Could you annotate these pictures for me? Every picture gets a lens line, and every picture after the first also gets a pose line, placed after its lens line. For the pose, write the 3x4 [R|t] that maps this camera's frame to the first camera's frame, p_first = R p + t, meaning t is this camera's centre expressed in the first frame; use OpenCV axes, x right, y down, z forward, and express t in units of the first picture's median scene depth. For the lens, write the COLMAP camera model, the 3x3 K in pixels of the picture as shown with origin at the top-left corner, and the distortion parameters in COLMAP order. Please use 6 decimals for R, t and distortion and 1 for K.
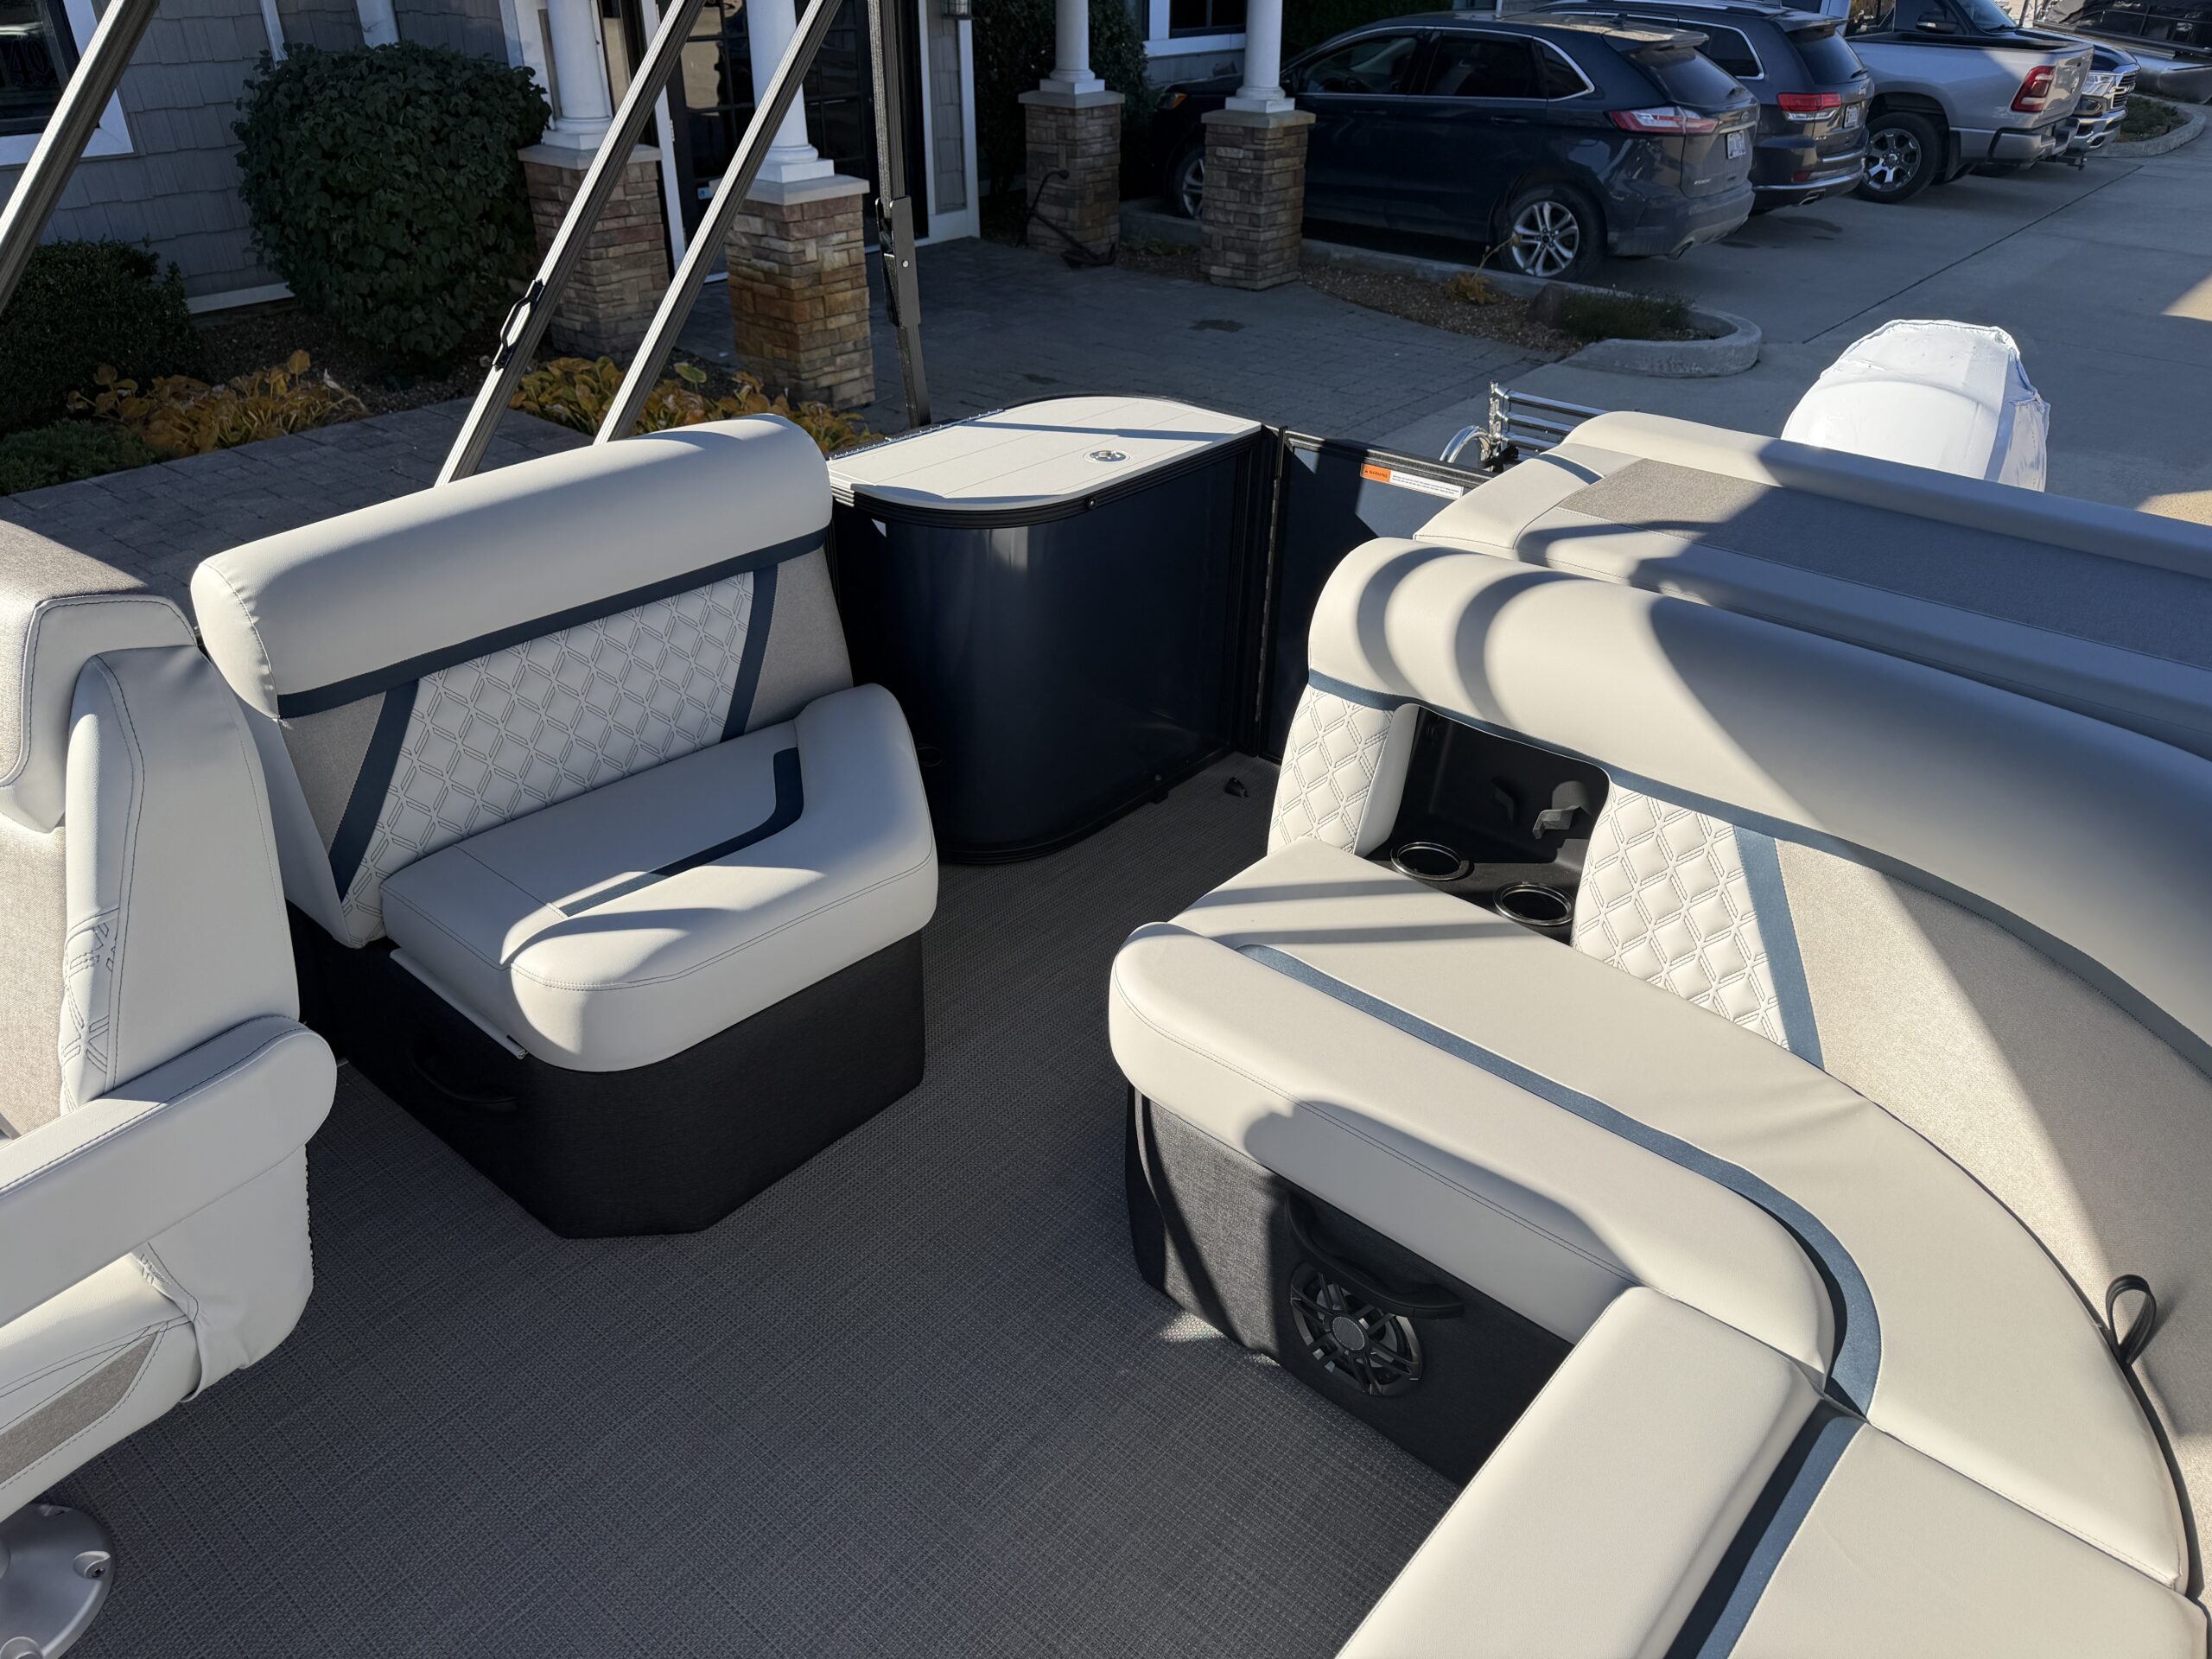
lens RADIAL K [[1578.8, 0, 1106.0], [0, 1578.8, 829.5], [0, 0, 1]] dist [0.031784, -0.039801]
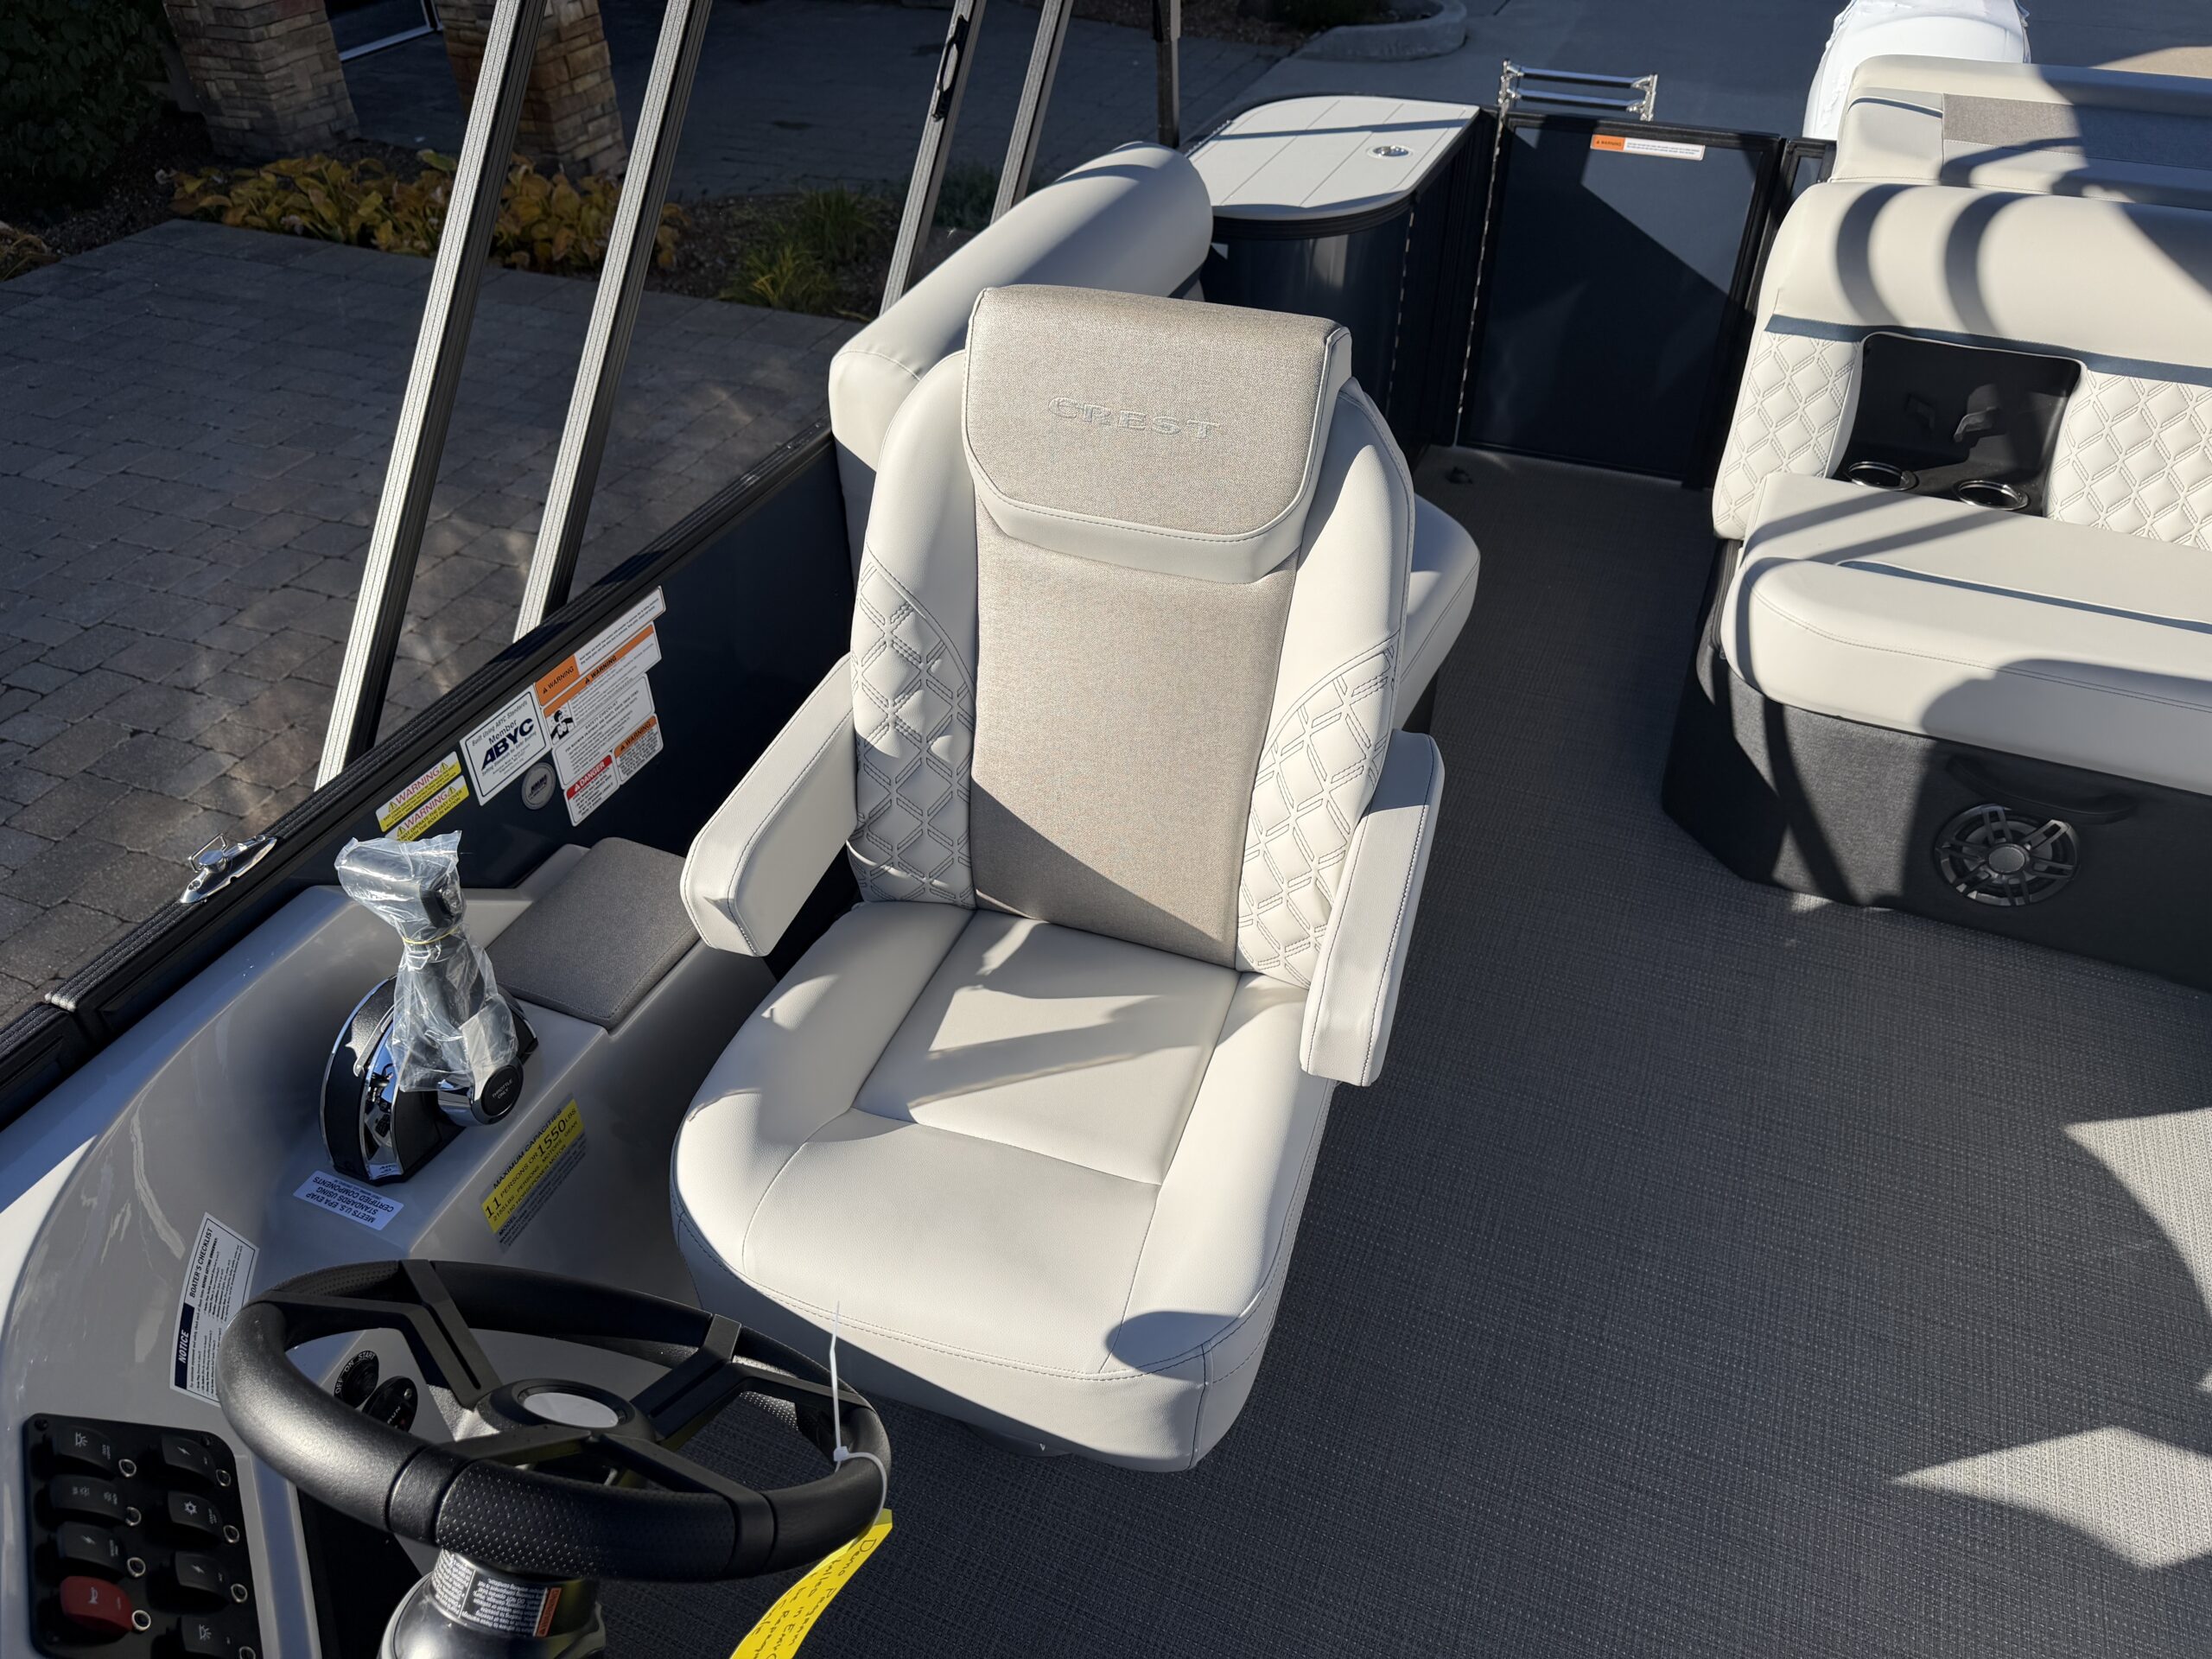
lens RADIAL K [[1594.3, 0, 1106.0], [0, 1594.3, 829.5], [0, 0, 1]] dist [-0.001952, -0.002073]
pose [[0.955431, -0.202954, 0.214385, -0.160282], [0.170043, 0.971974, 0.162334, -0.003507], [-0.241323, -0.118644, 0.963165, 0.001179]]
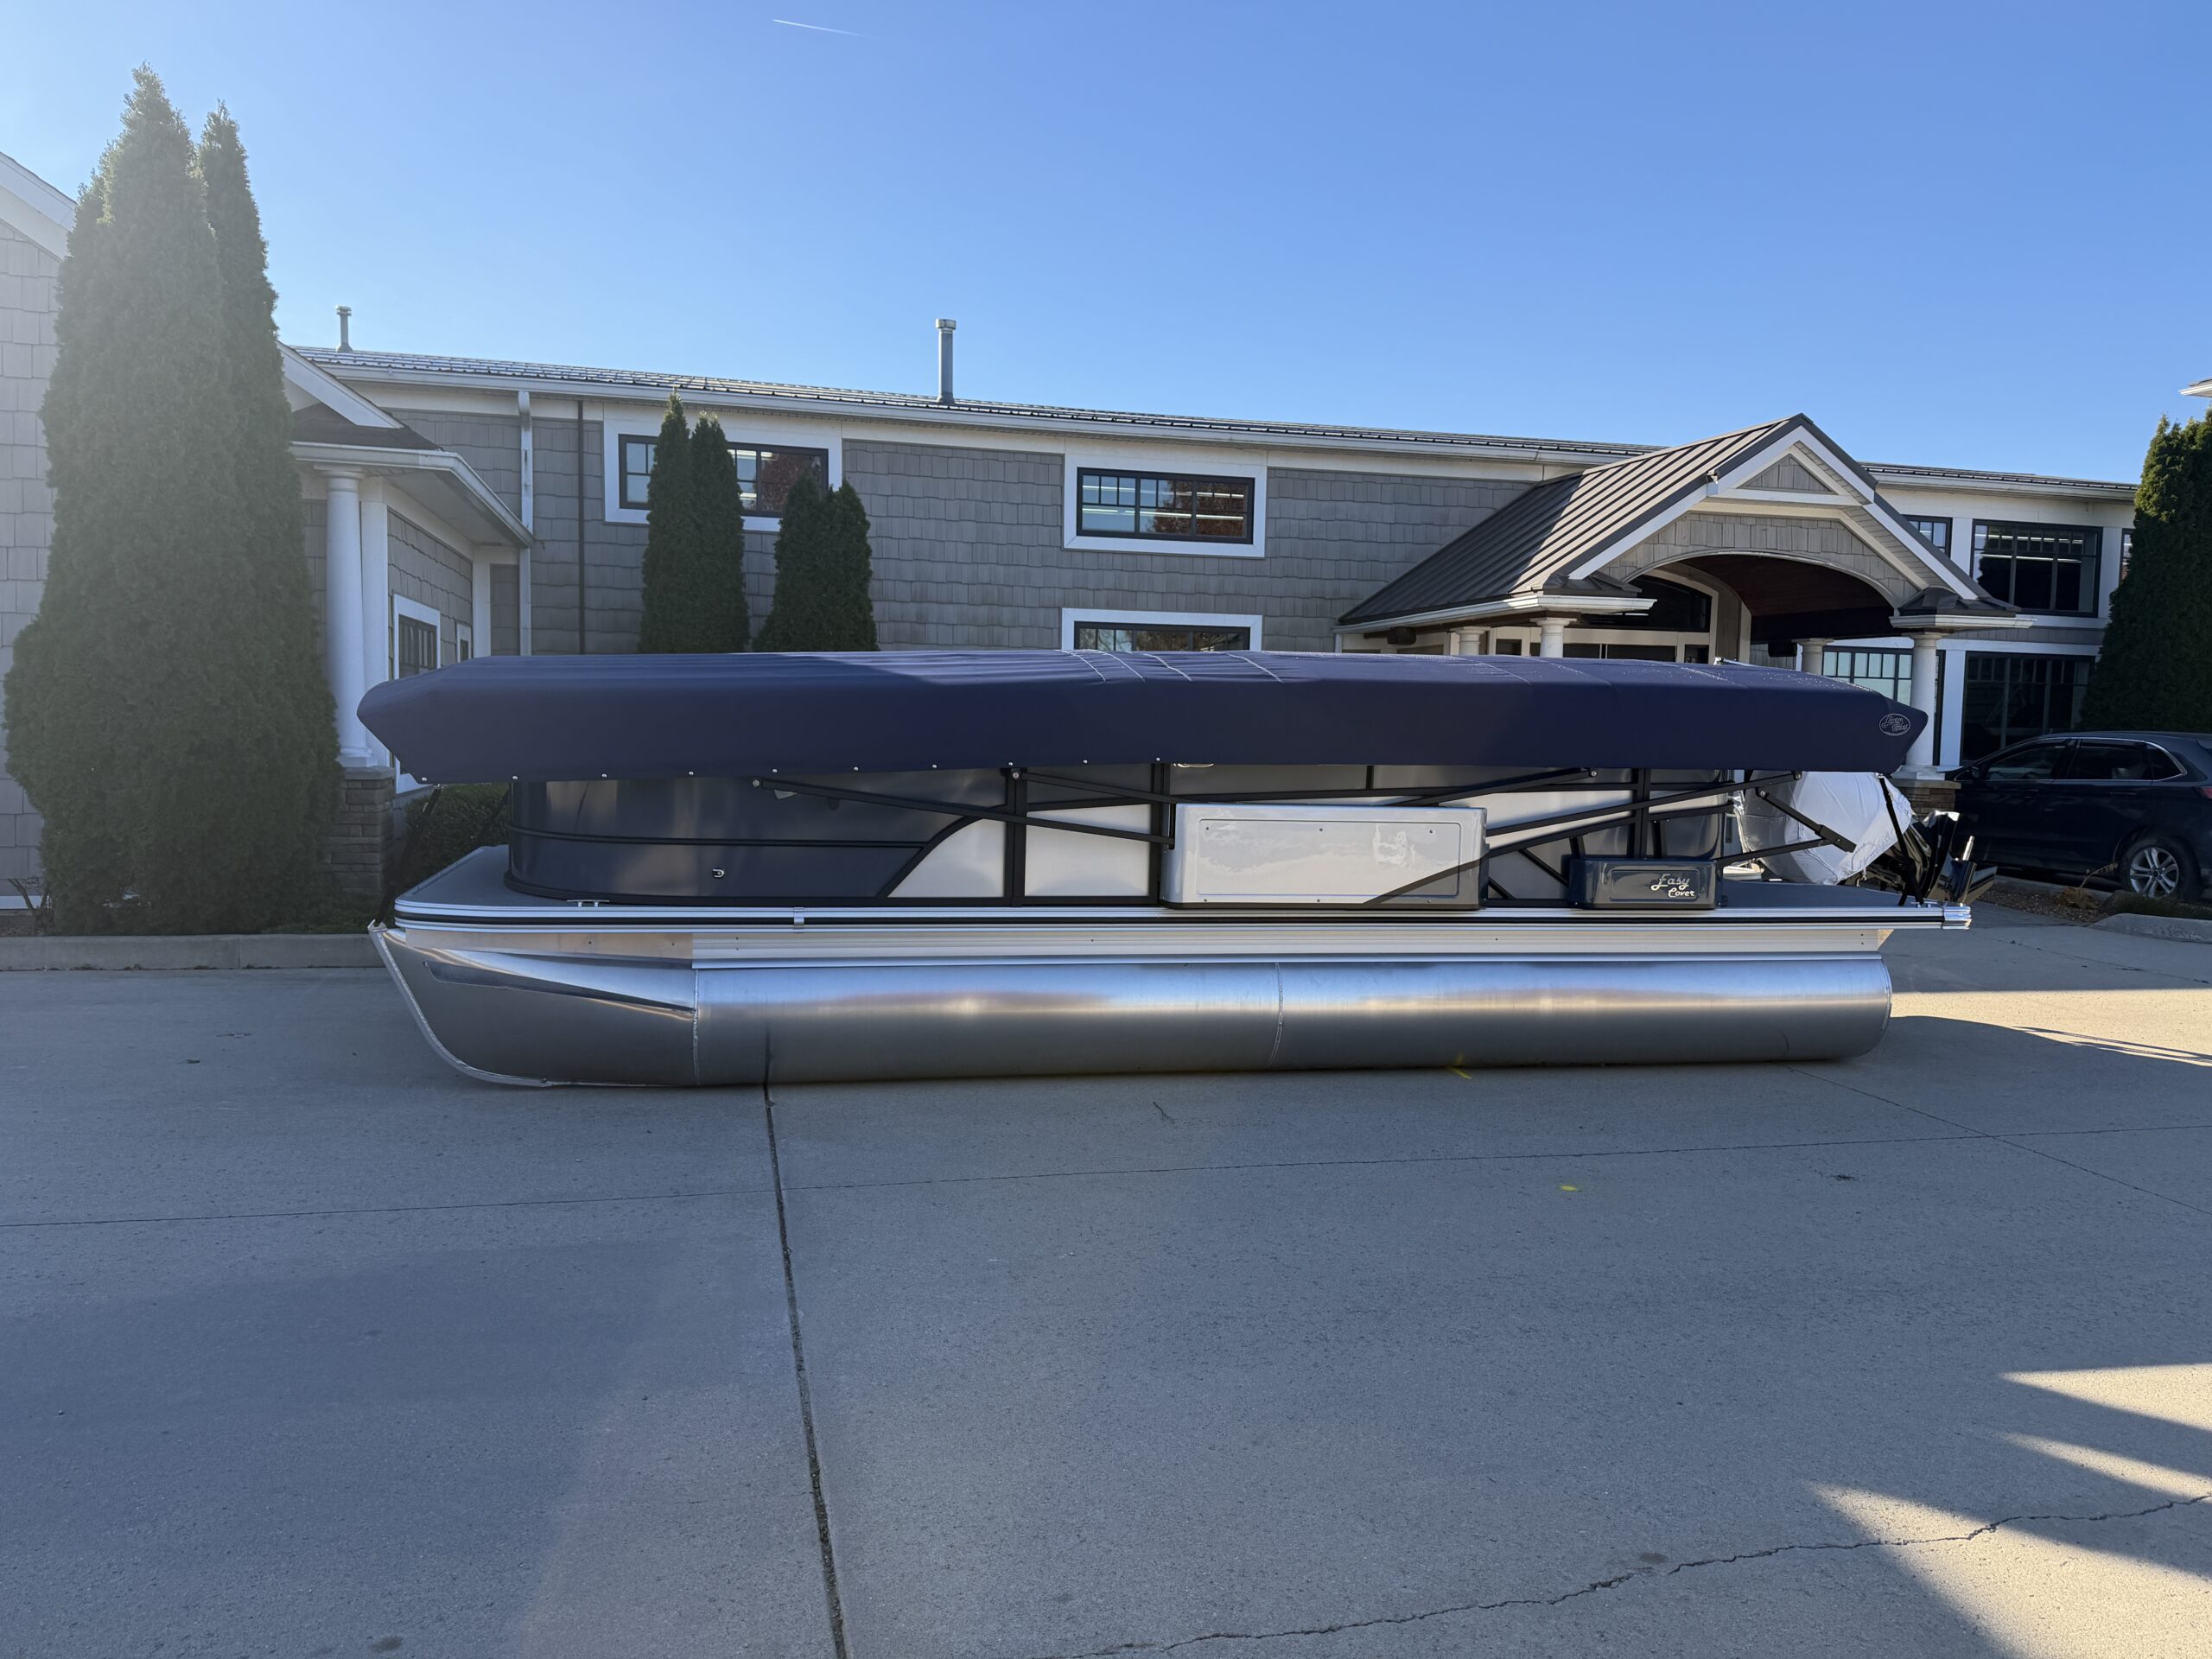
lens RADIAL K [[1578.8, 0, 1106.0], [0, 1578.8, 829.5], [0, 0, 1]] dist [0.031784, -0.039801]
pose [[0.806031, 0.049654, -0.589786, 0.466928], [-0.311406, 0.882980, -0.351245, 0.454506], [0.503328, 0.466778, 0.727172, -0.584255]]
